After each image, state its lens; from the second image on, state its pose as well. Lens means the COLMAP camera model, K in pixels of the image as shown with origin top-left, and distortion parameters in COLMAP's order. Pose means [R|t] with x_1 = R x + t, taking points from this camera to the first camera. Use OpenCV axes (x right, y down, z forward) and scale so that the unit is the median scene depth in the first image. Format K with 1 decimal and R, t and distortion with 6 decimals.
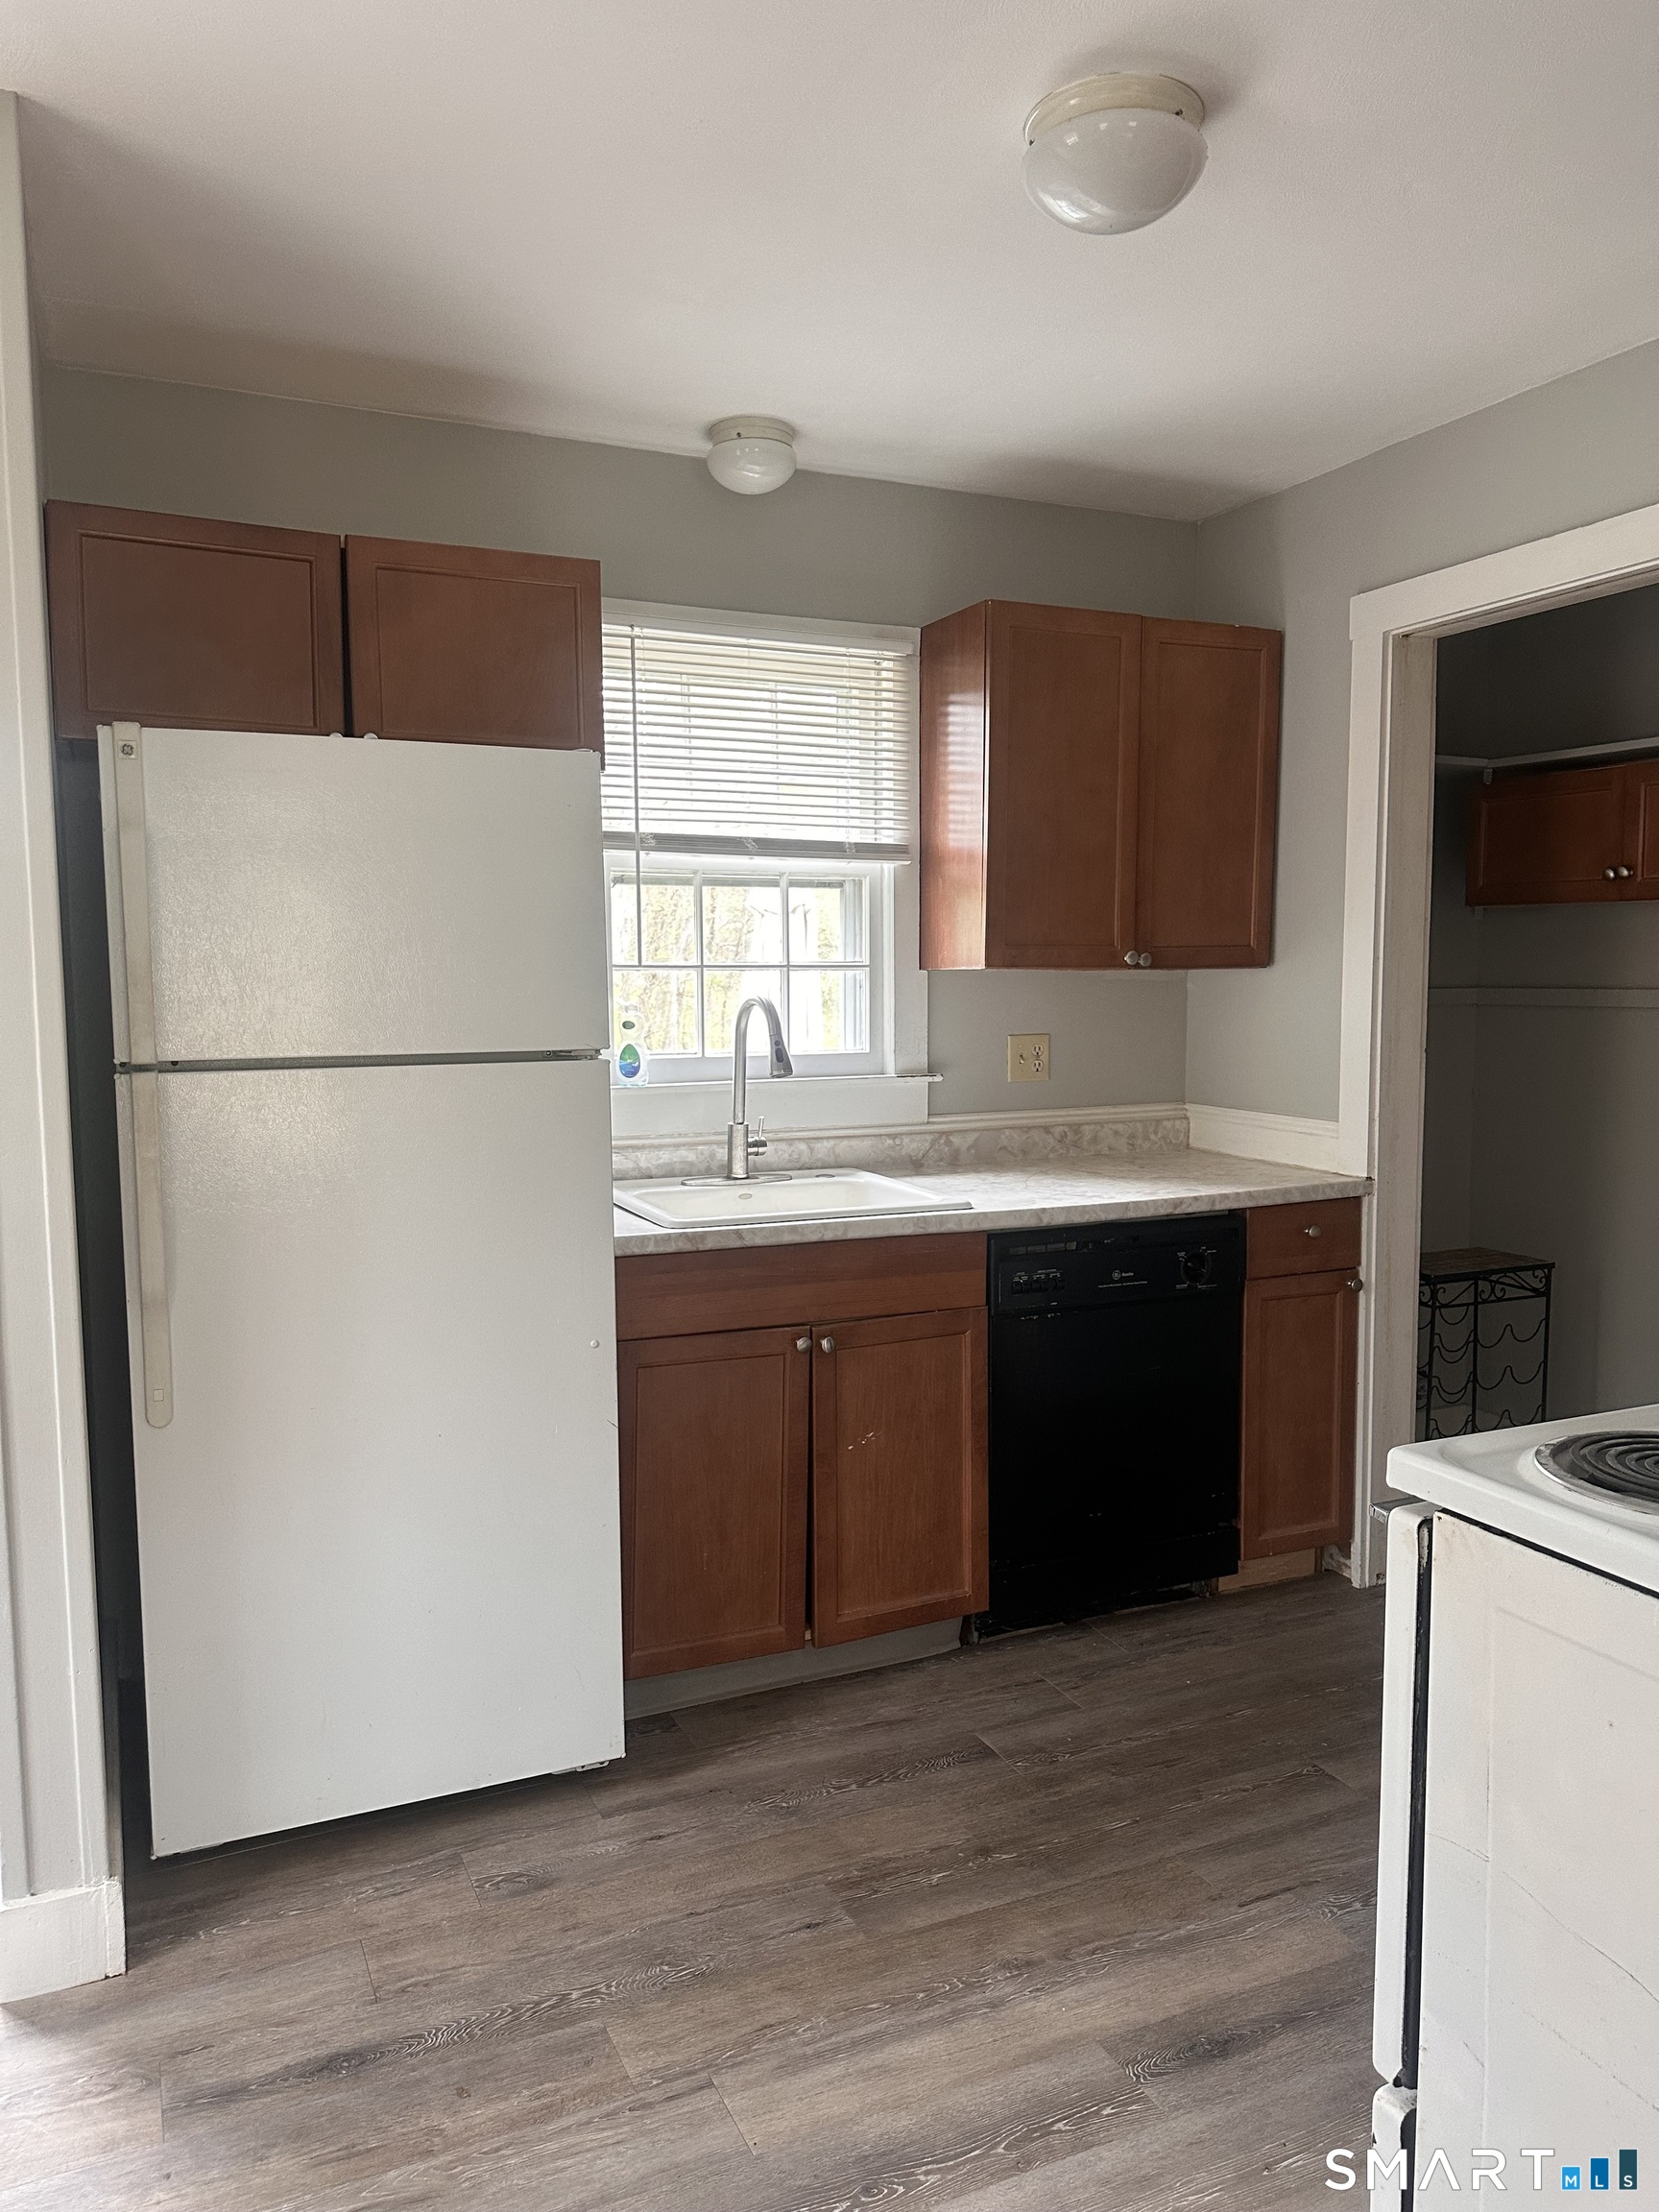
lens RADIAL K [[1559.0, 0, 824.6], [0, 1559.0, 1104.0], [0, 0, 1]] dist [0.058898, -0.050010]
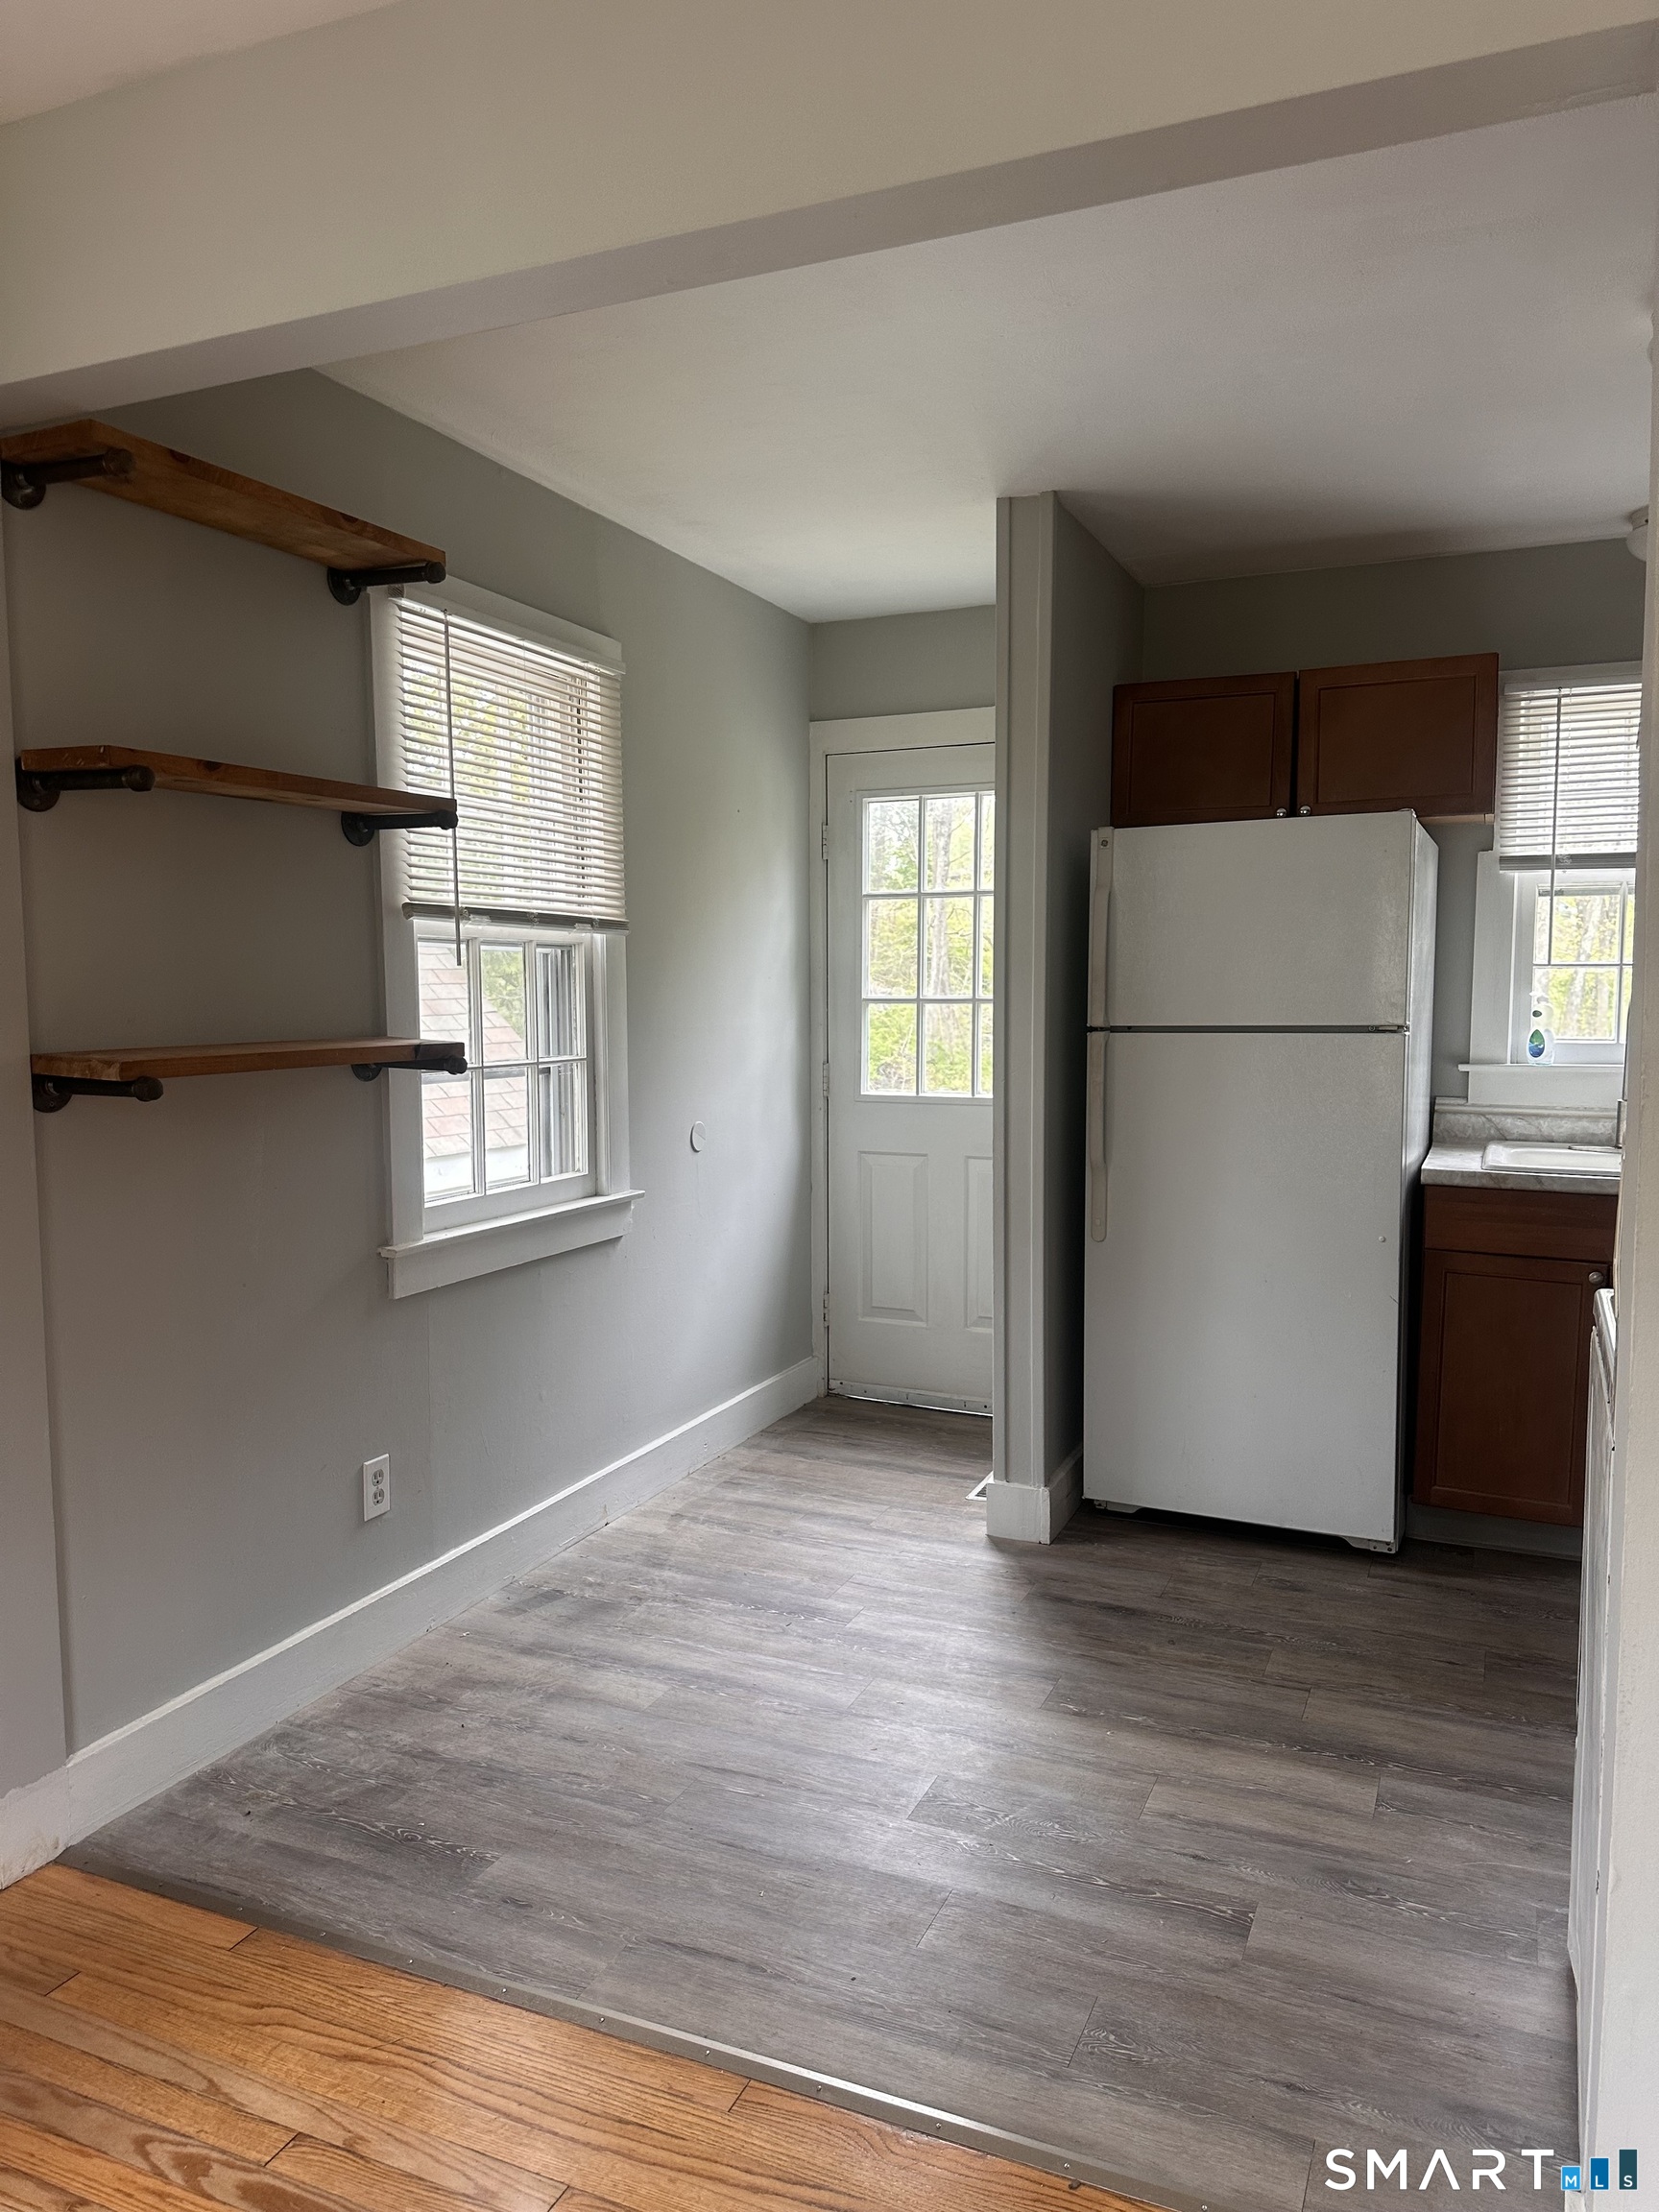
lens RADIAL K [[1559.0, 0, 824.6], [0, 1559.0, 1104.0], [0, 0, 1]] dist [0.058898, -0.050010]
pose [[0.659270, 0.052555, -0.750067, 0.509682], [-0.056912, 0.998181, 0.019916, 0.031559], [0.749749, 0.029558, 0.661061, -0.264531]]
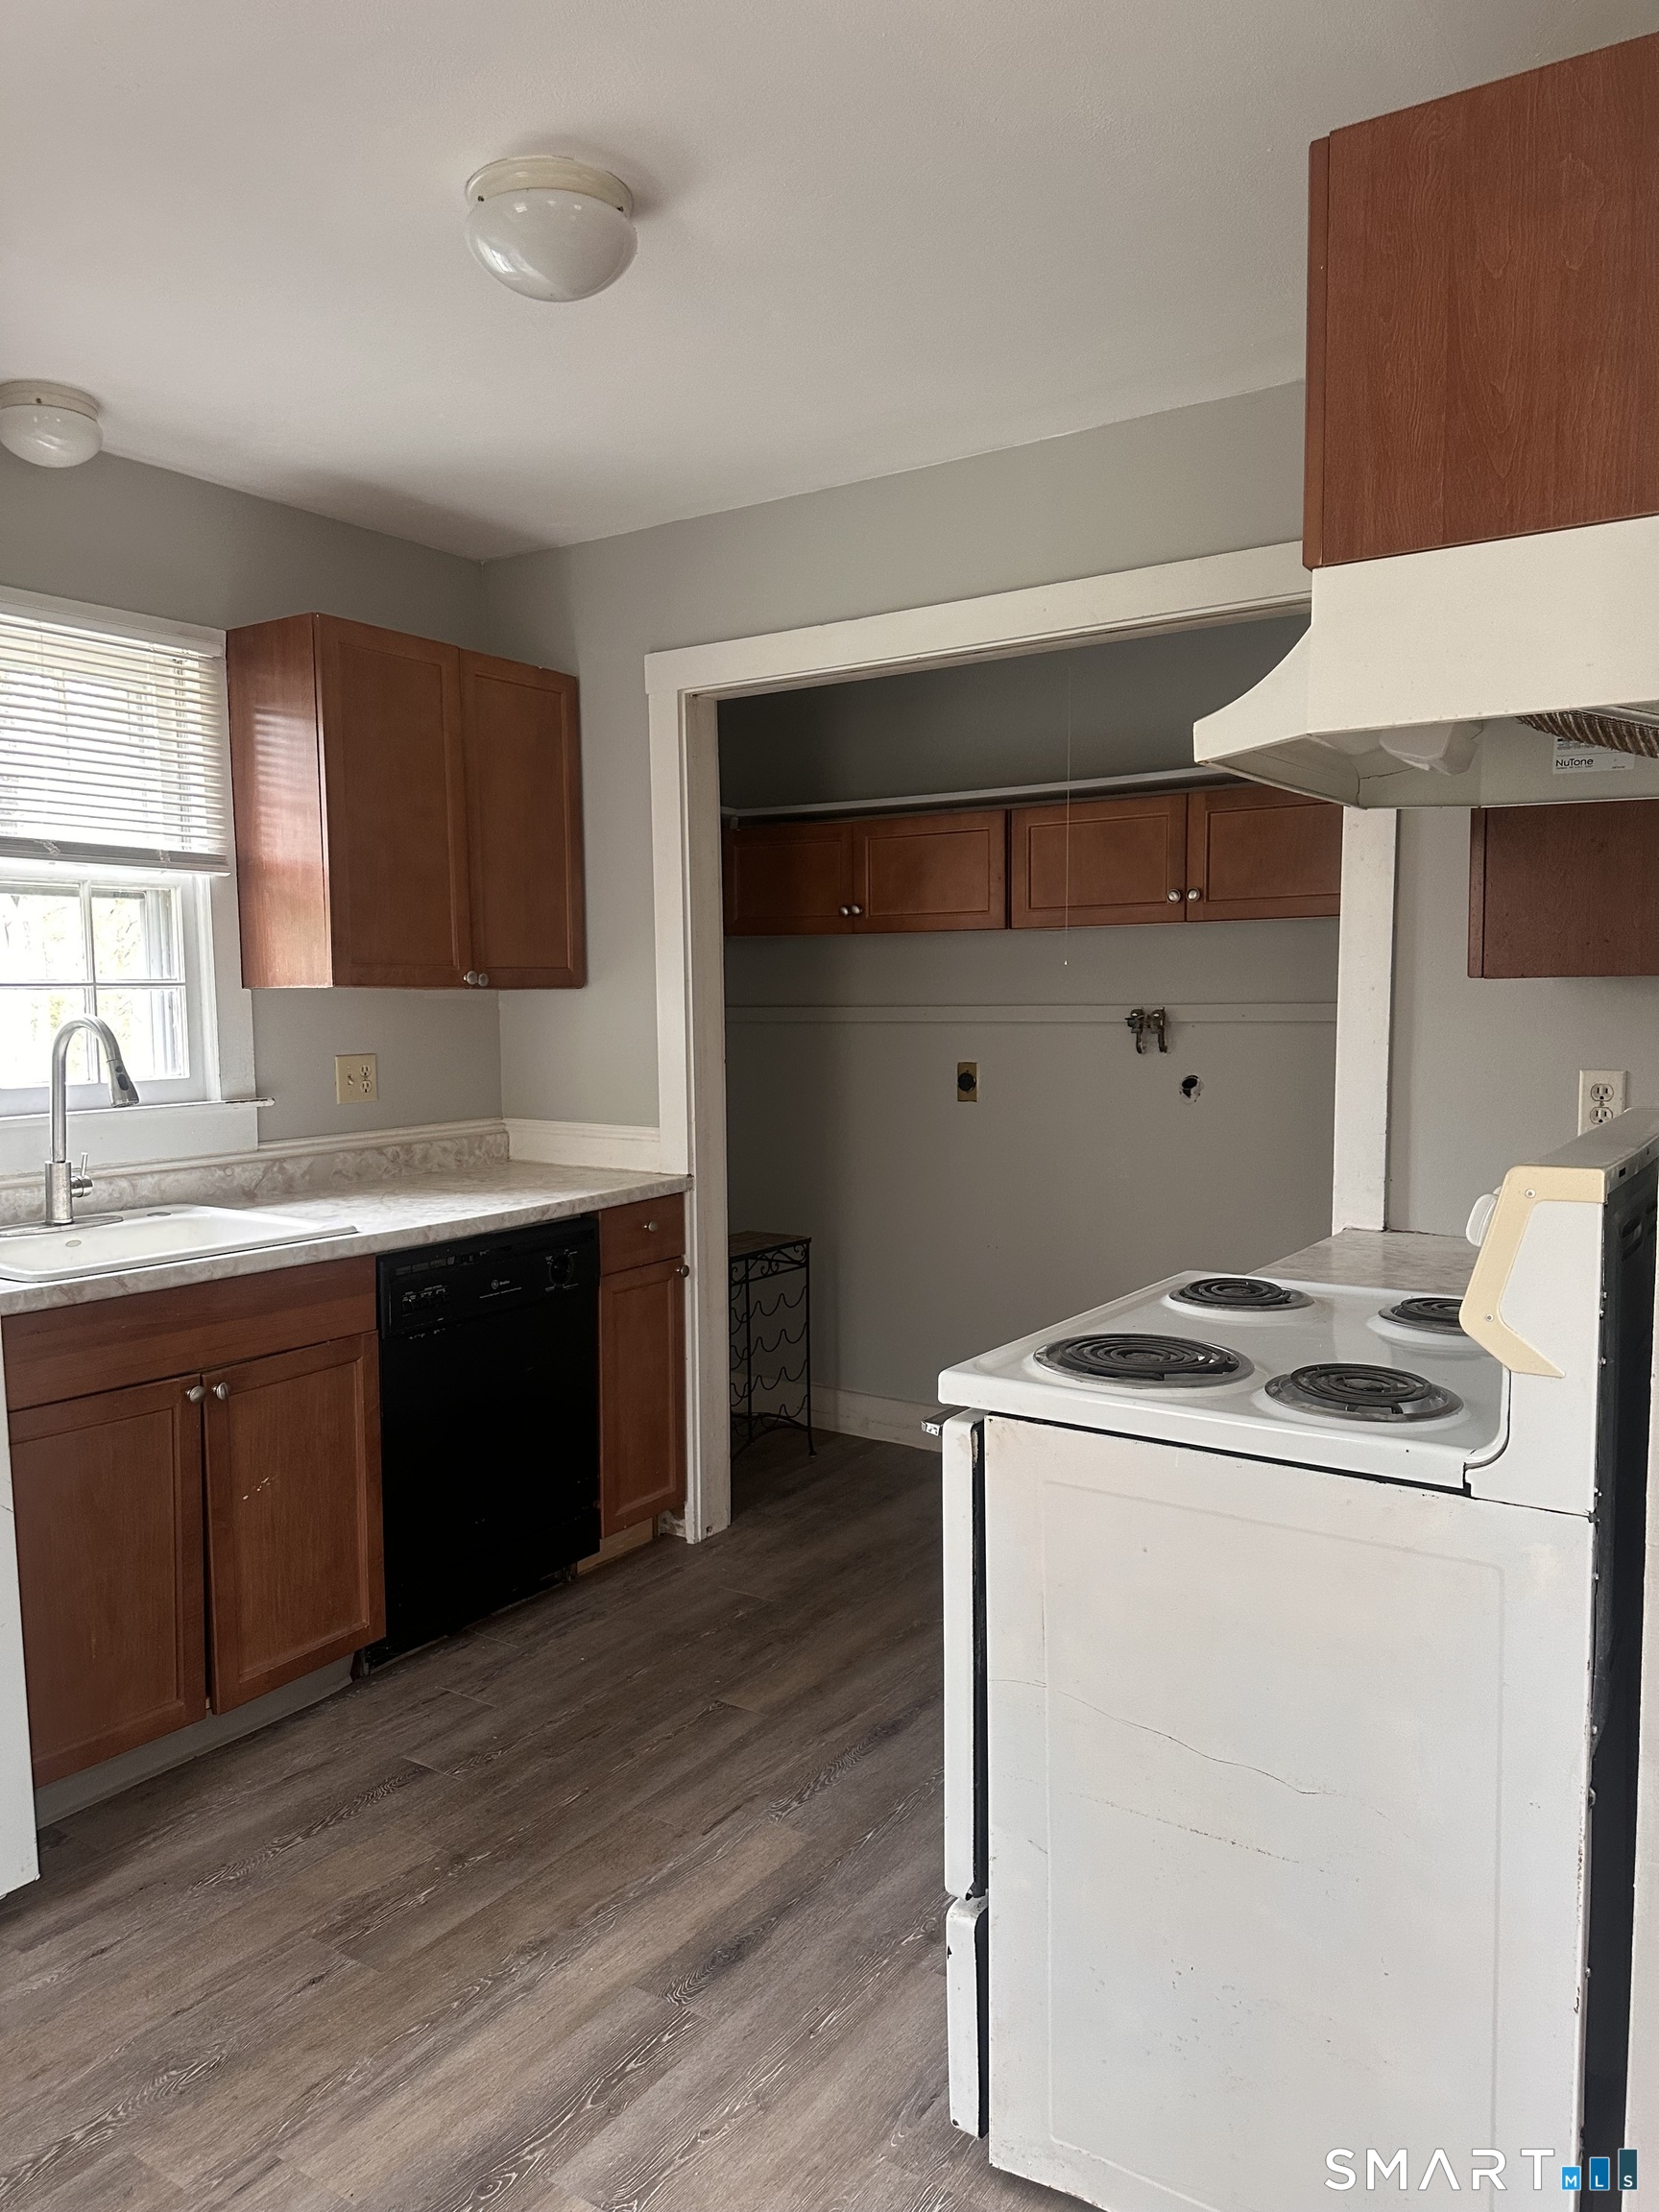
lens RADIAL K [[1573.5, 0, 780.7], [0, 1573.5, 1106.1], [0, 0, 1]] dist [0.067770, -0.044141]
pose [[0.863208, -0.044434, 0.502890, -0.185591], [0.052401, 0.998625, -0.001709, 0.004190], [-0.502122, 0.027827, 0.864349, -0.001459]]
